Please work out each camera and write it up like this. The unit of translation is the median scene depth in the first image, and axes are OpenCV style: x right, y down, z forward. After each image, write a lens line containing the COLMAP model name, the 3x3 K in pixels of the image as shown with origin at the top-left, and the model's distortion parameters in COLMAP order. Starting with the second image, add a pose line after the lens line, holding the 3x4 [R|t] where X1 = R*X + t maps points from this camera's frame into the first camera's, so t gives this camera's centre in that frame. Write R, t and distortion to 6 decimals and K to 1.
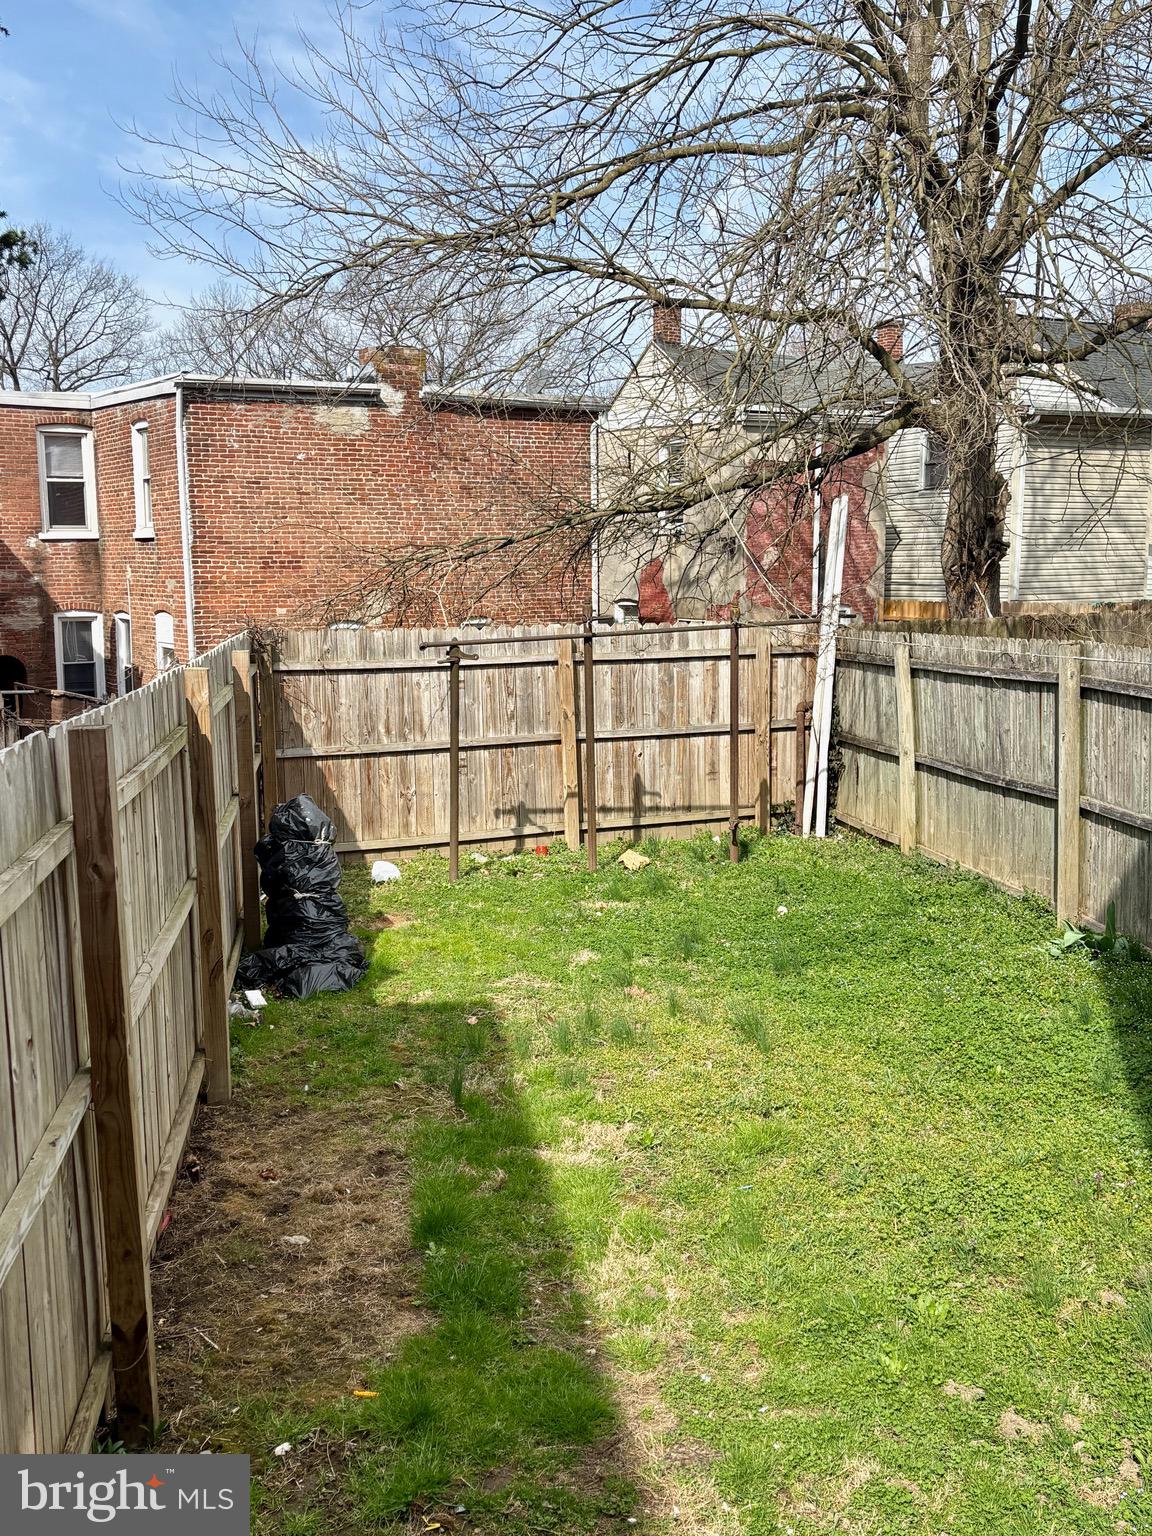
lens RADIAL K [[1623.7, 0, 576.0], [0, 1623.7, 768.0], [0, 0, 1]] dist [0.249277, -0.885108]
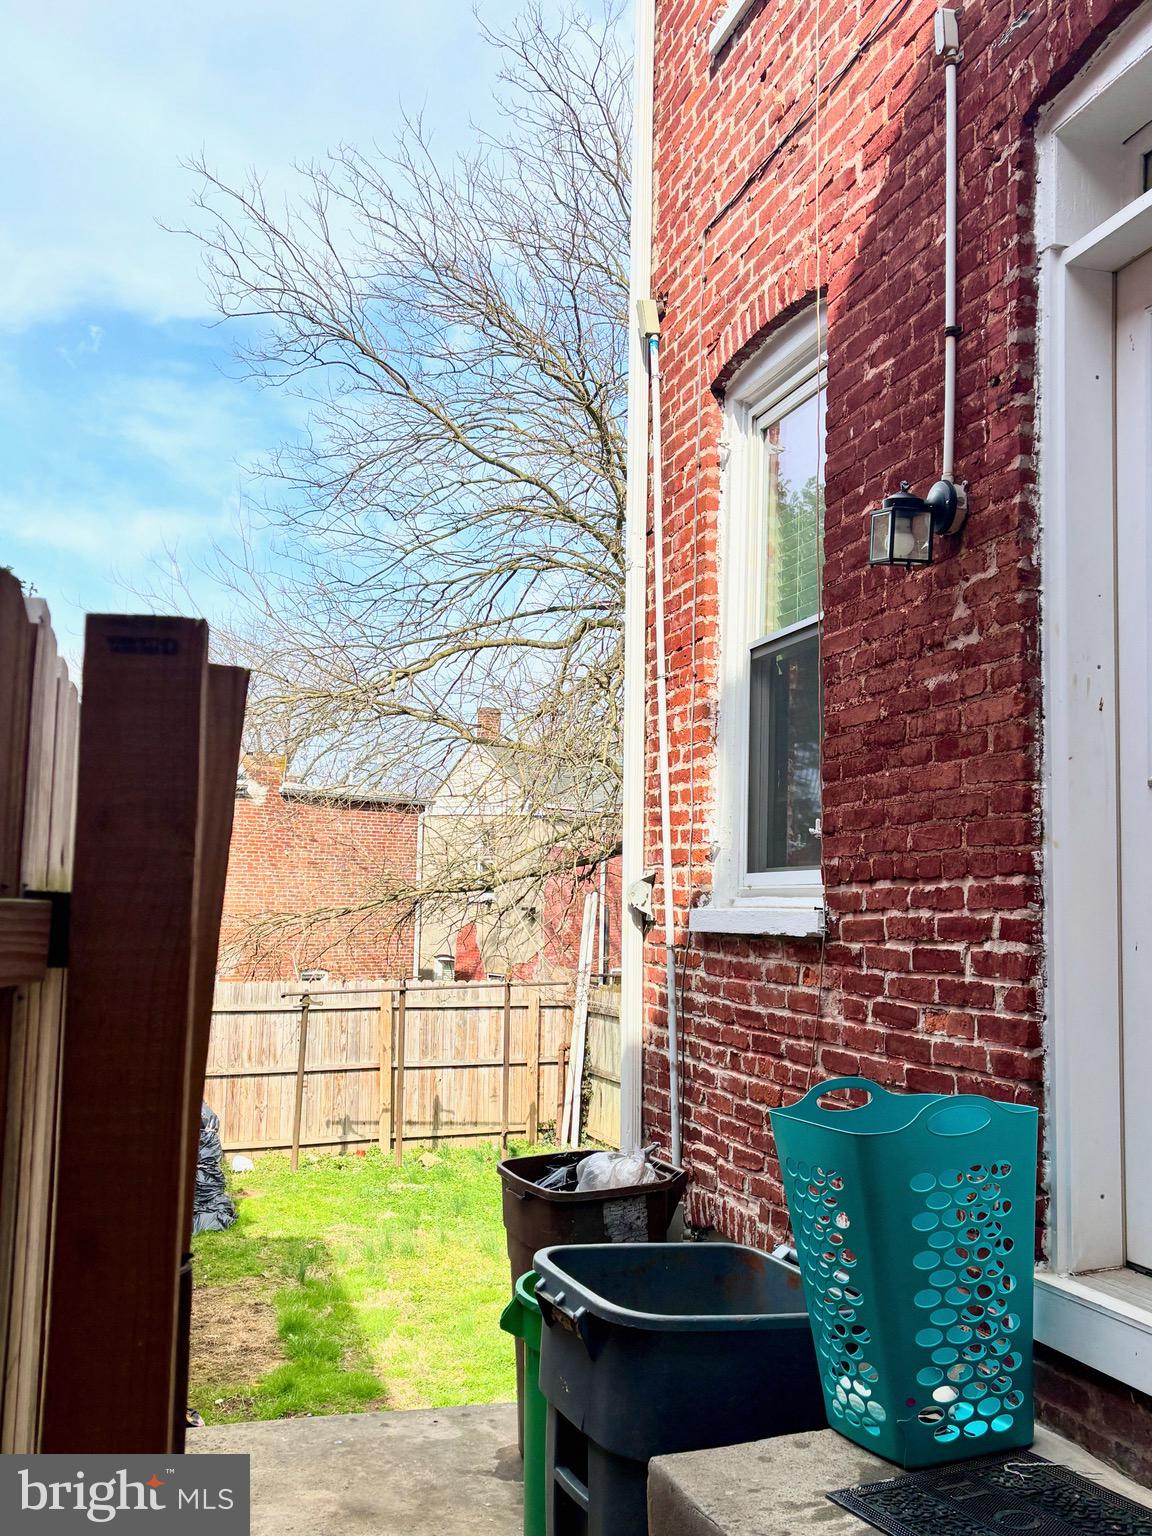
lens RADIAL K [[1623.7, 0, 576.0], [0, 1623.7, 768.0], [0, 0, 1]] dist [0.249277, -0.885108]
pose [[0.994267, 0.041182, 0.098674, 0.008024], [-0.019398, 0.977012, -0.212299, 0.025482], [-0.105148, 0.209168, 0.972210, -0.383244]]
